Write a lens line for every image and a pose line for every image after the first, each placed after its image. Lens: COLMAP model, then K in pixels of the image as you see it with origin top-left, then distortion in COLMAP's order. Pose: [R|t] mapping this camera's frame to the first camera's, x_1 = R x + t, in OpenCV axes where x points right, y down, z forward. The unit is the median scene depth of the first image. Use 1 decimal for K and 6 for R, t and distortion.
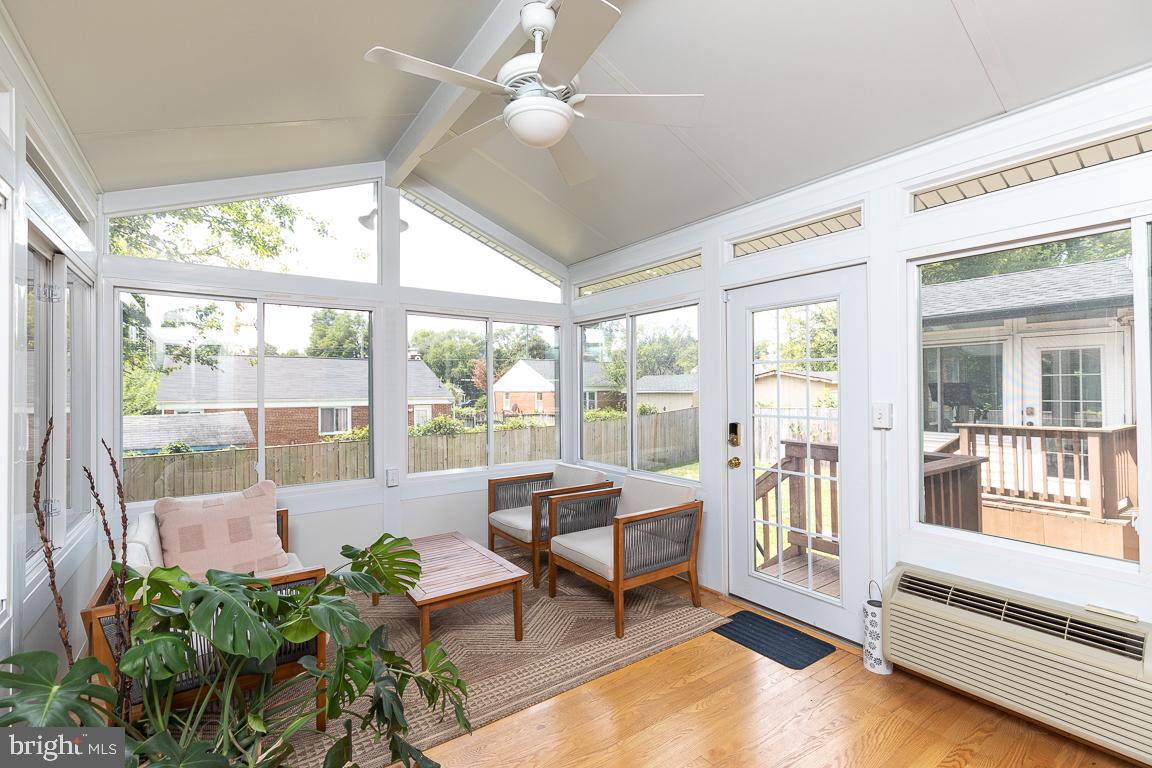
lens RADIAL K [[508.0, 0, 575.0], [0, 508.0, 369.0], [0, 0, 1]] dist [0.014634, -0.000068]
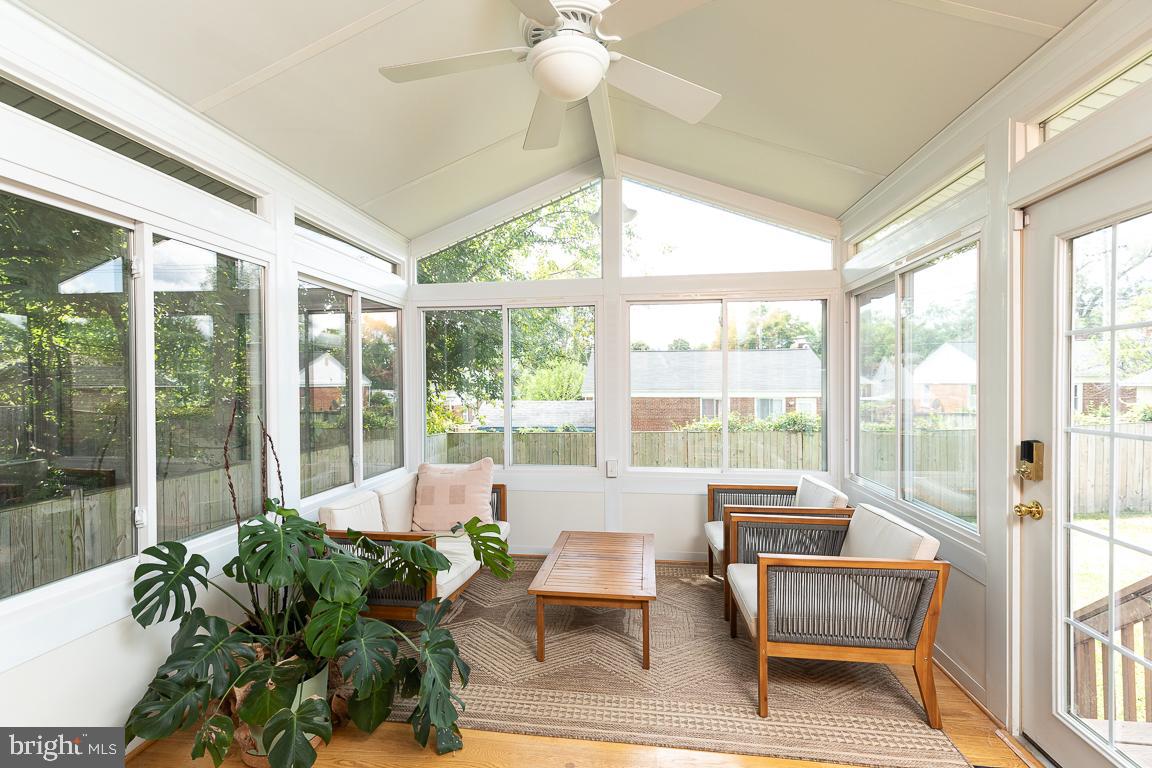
lens RADIAL K [[520.6, 0, 576.0], [0, 520.6, 384.0], [0, 0, 1]] dist [-0.000902, -0.000664]
pose [[0.729174, 0.004510, -0.684313, 0.260902], [0.026551, 0.999039, 0.034876, 0.006399], [0.683813, -0.043600, 0.728354, 0.182347]]
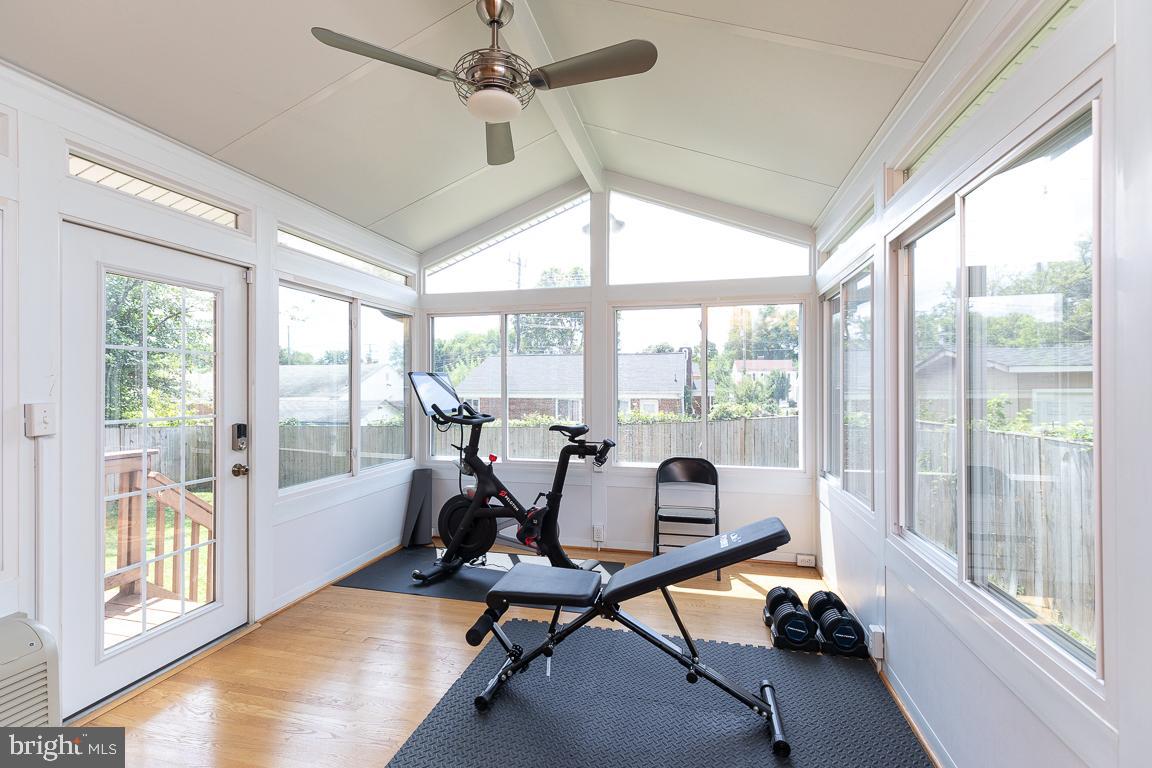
lens RADIAL K [[510.9, 0, 576.0], [0, 510.9, 384.0], [0, 0, 1]] dist [-0.002180, -0.000547]
pose [[0.644046, 0.006278, -0.764961, 0.384925], [0.025943, 0.999212, 0.030042, 0.006960], [0.764547, -0.039193, 0.643375, 0.251152]]
